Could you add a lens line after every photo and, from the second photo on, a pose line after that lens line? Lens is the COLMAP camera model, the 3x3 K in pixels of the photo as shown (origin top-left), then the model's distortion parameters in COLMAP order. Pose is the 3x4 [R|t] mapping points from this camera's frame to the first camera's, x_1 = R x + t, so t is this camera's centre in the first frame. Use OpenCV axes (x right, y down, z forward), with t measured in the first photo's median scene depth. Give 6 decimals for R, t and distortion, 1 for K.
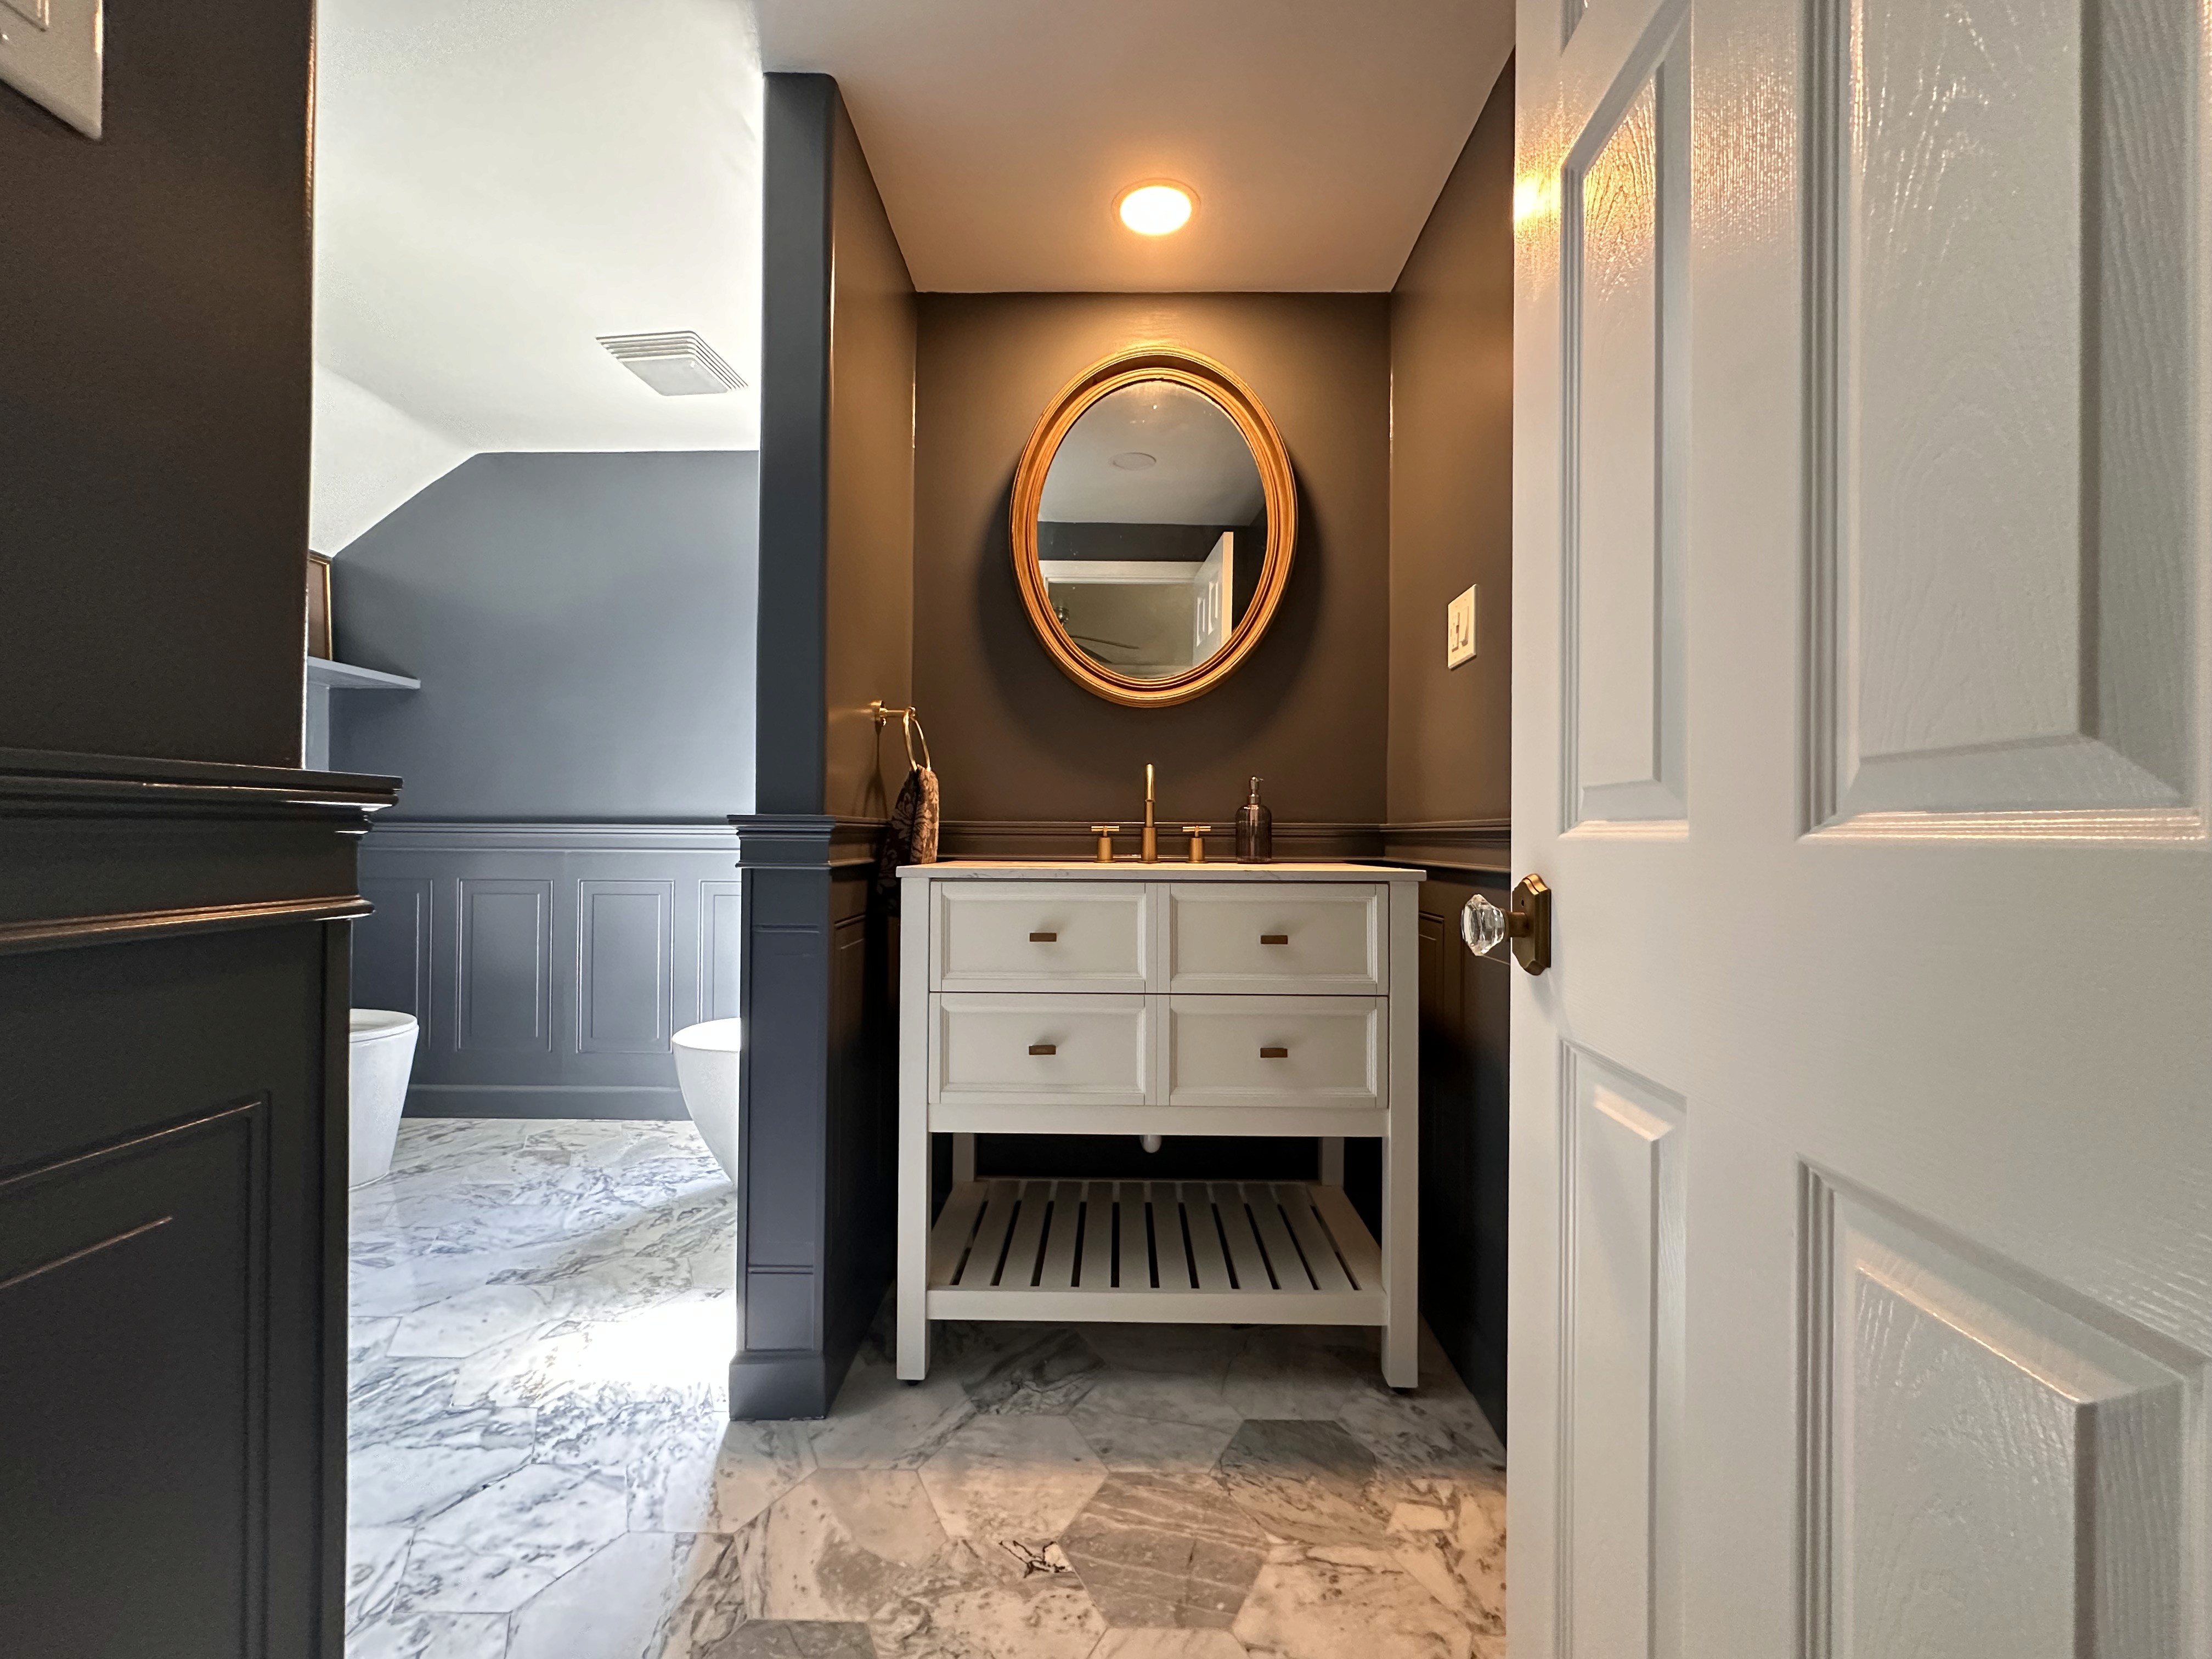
lens RADIAL K [[880.3, 0, 1108.8], [0, 880.3, 831.3], [0, 0, 1]] dist [-0.002107, 0.000141]
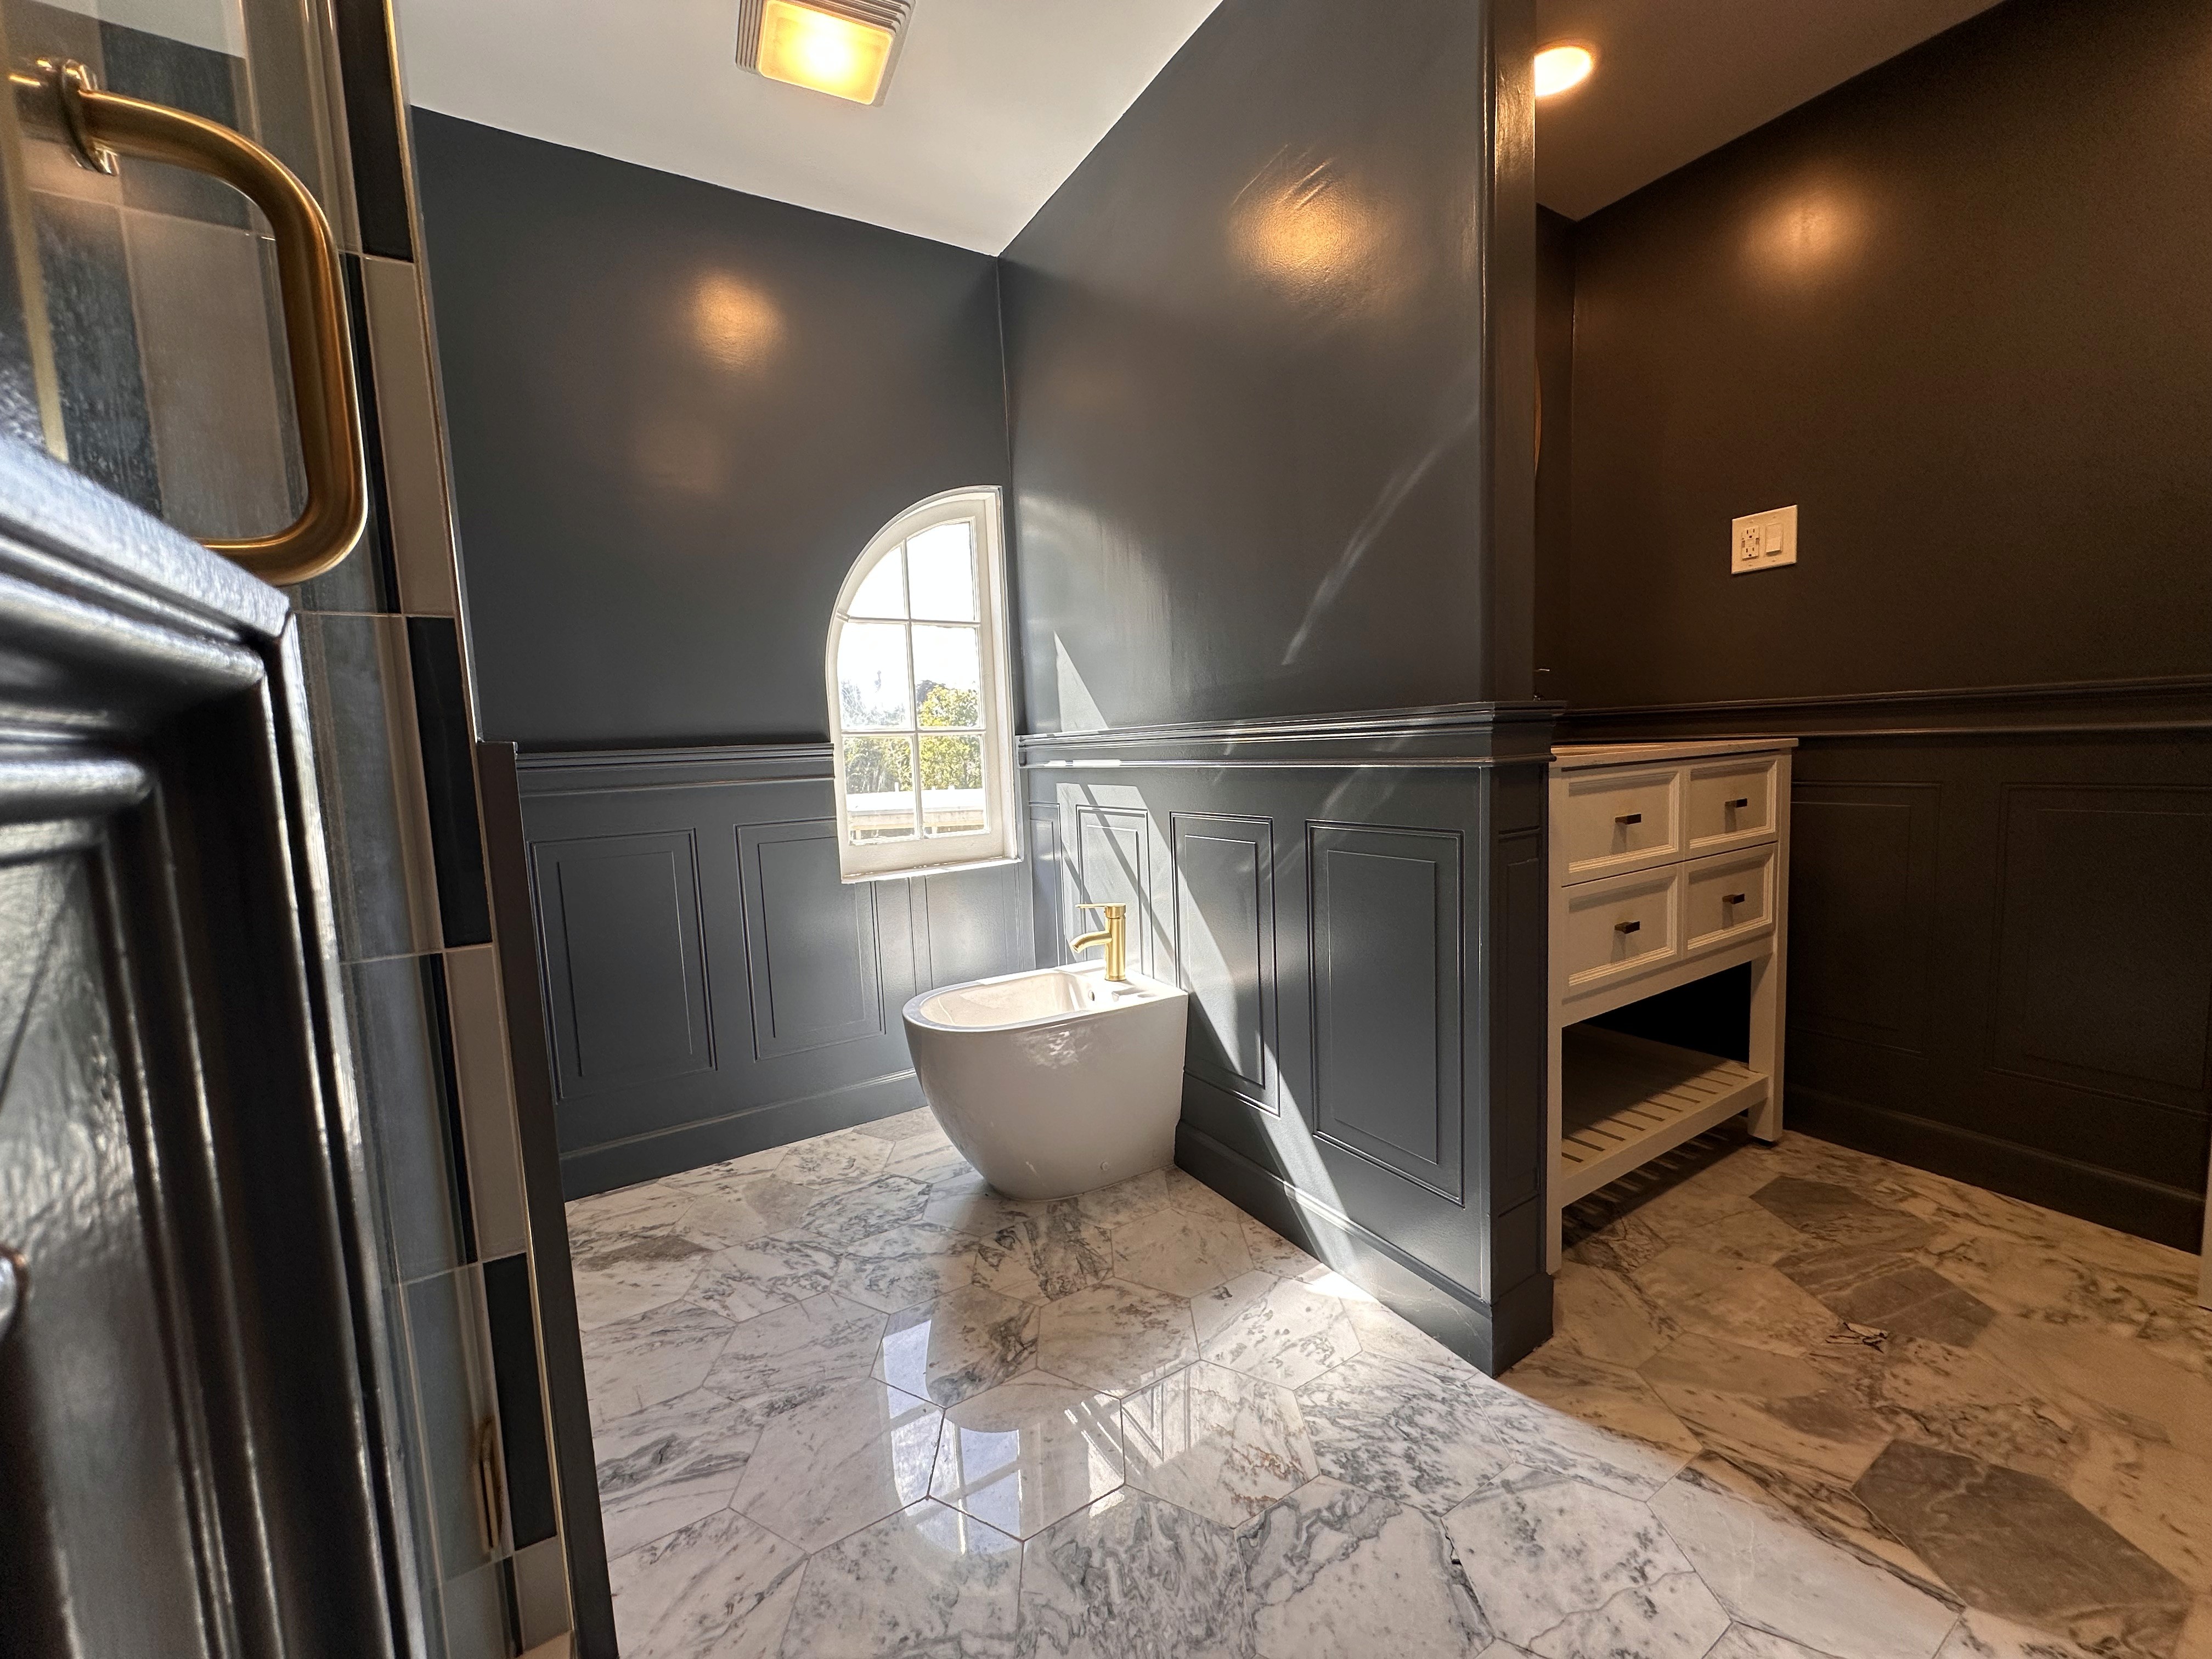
lens RADIAL K [[880.3, 0, 1105.6], [0, 880.3, 828.7], [0, 0, 1]] dist [-0.002107, 0.000141]
pose [[0.842185, -0.095795, 0.530611, -0.901830], [0.046421, 0.993319, 0.105652, -0.004298], [-0.537187, -0.064347, 0.841005, 0.371366]]
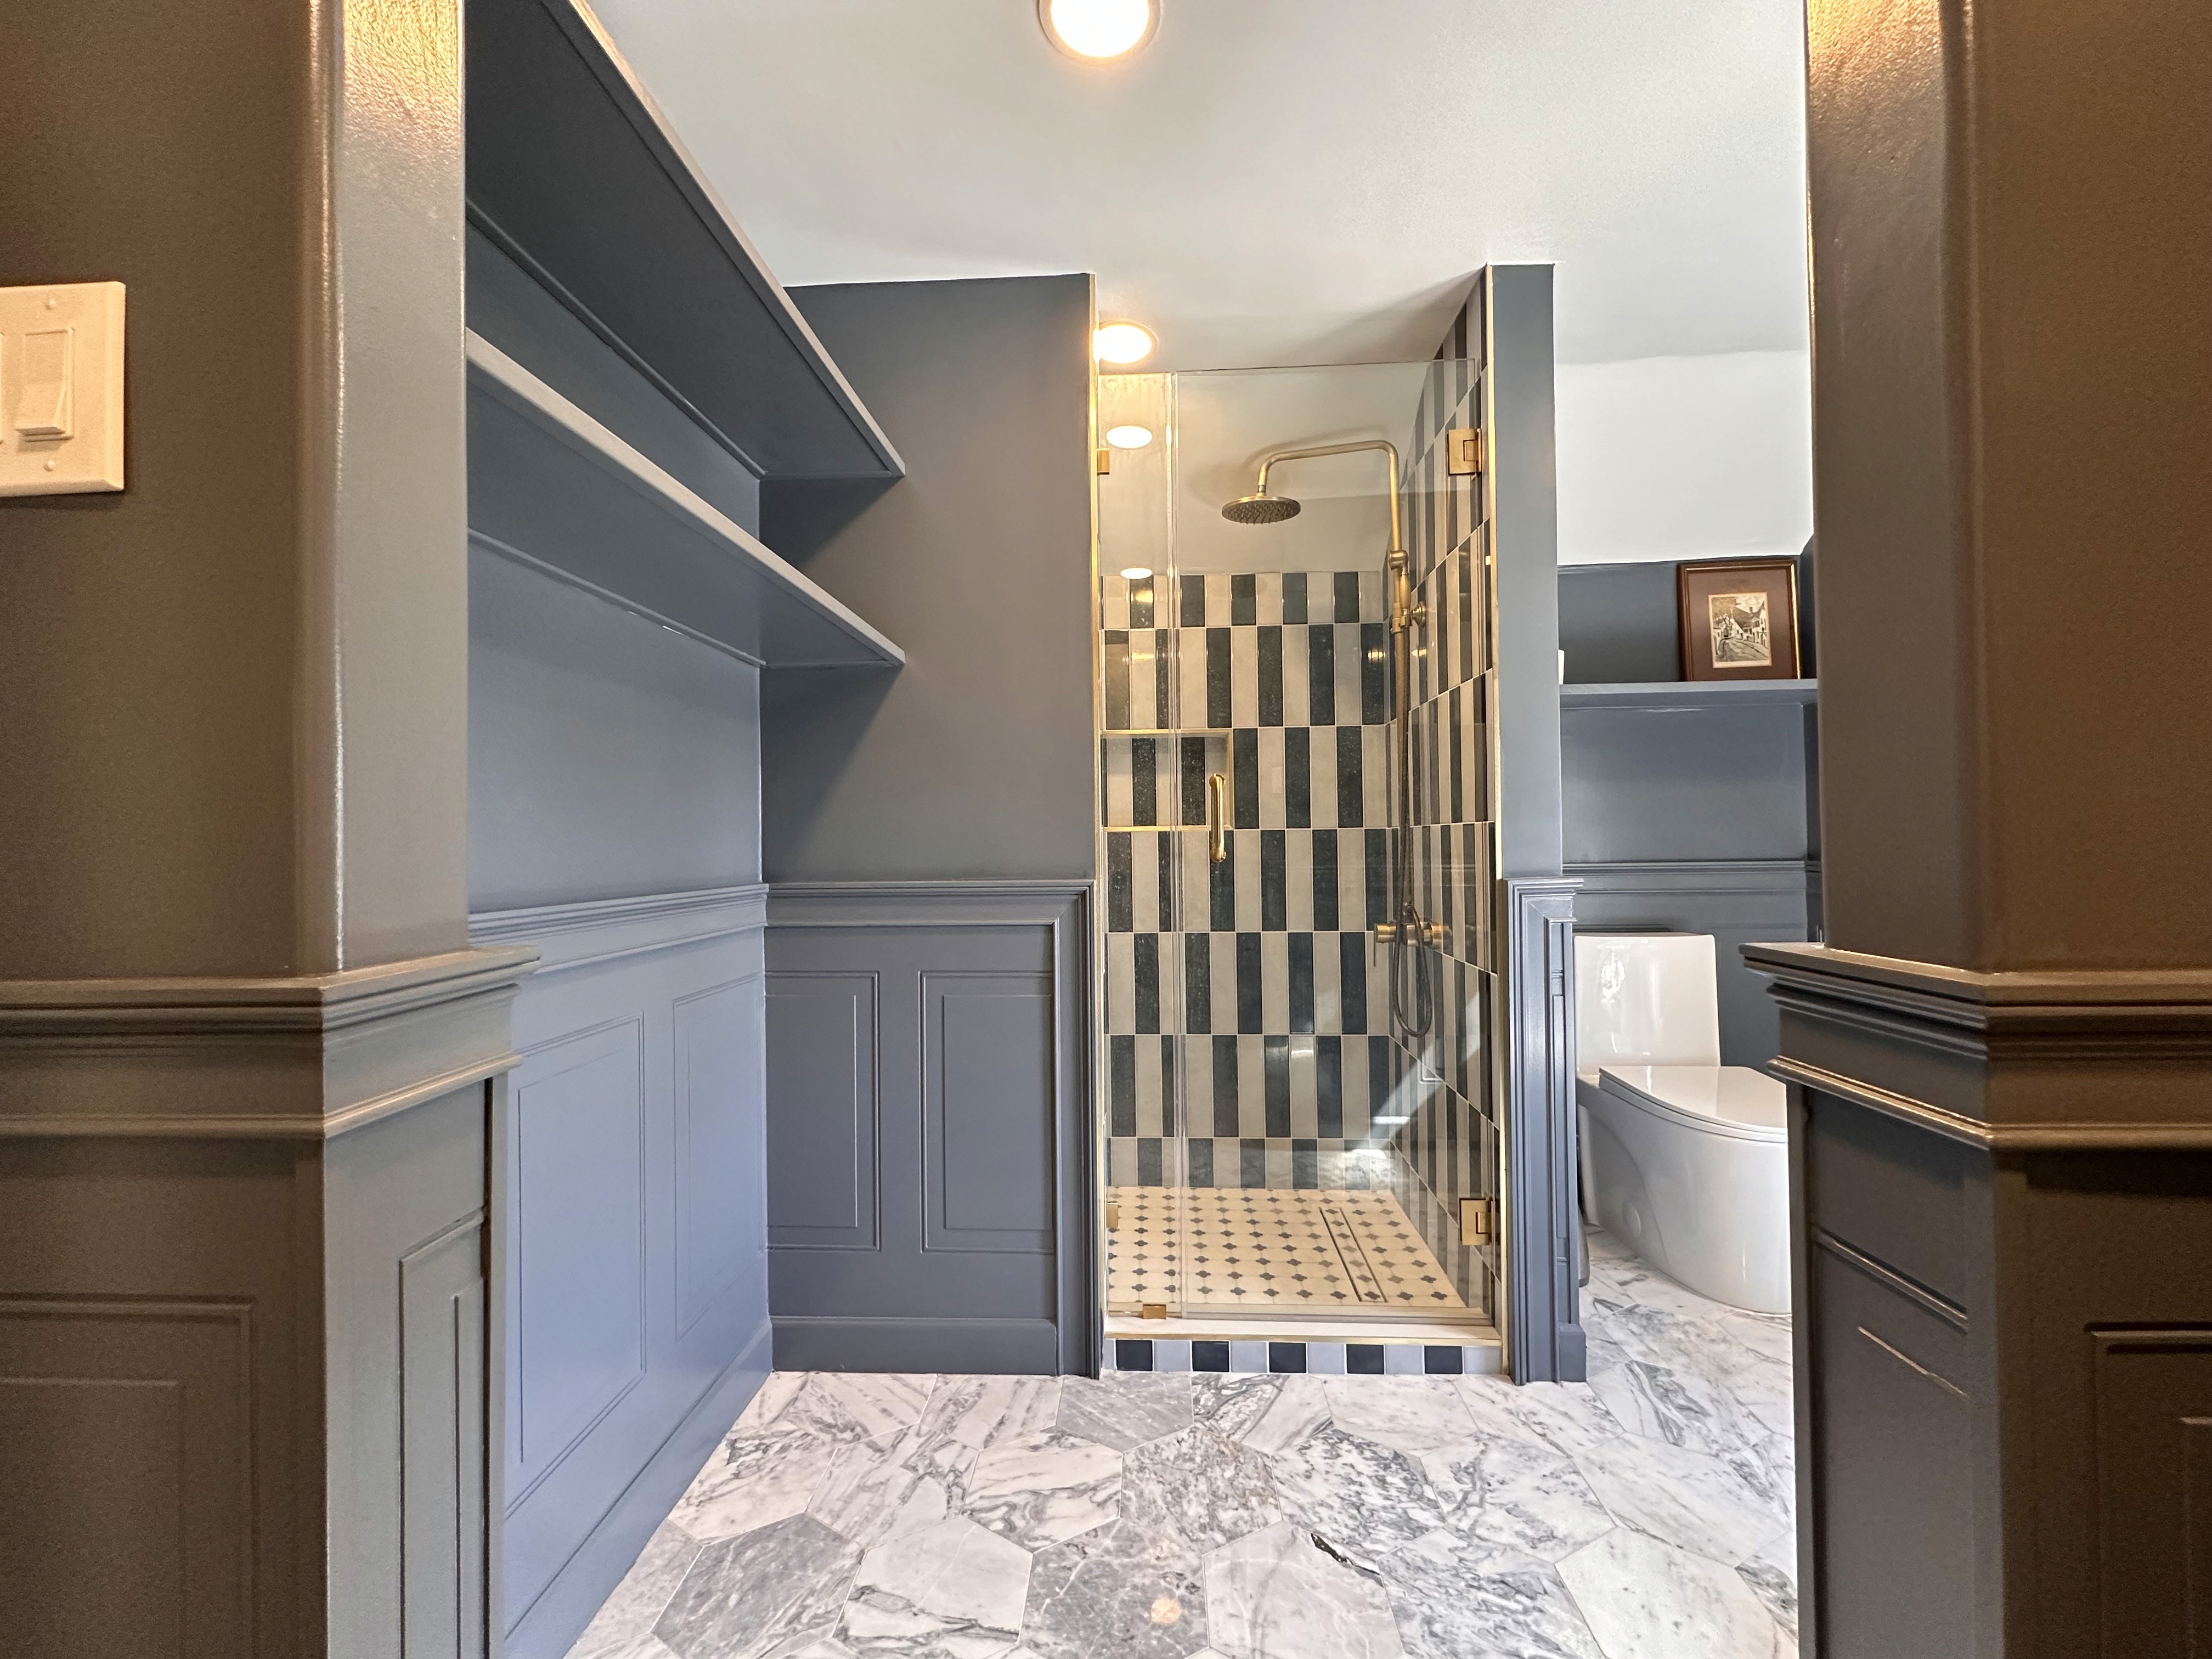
lens RADIAL K [[880.3, 0, 1105.5], [0, 880.3, 830.7], [0, 0, 1]] dist [-0.002107, 0.000141]
pose [[-0.042125, -0.020768, -0.998896, 0.008084], [0.019446, 0.999578, -0.021603, -0.053324], [0.998923, -0.020334, -0.041703, 0.535757]]
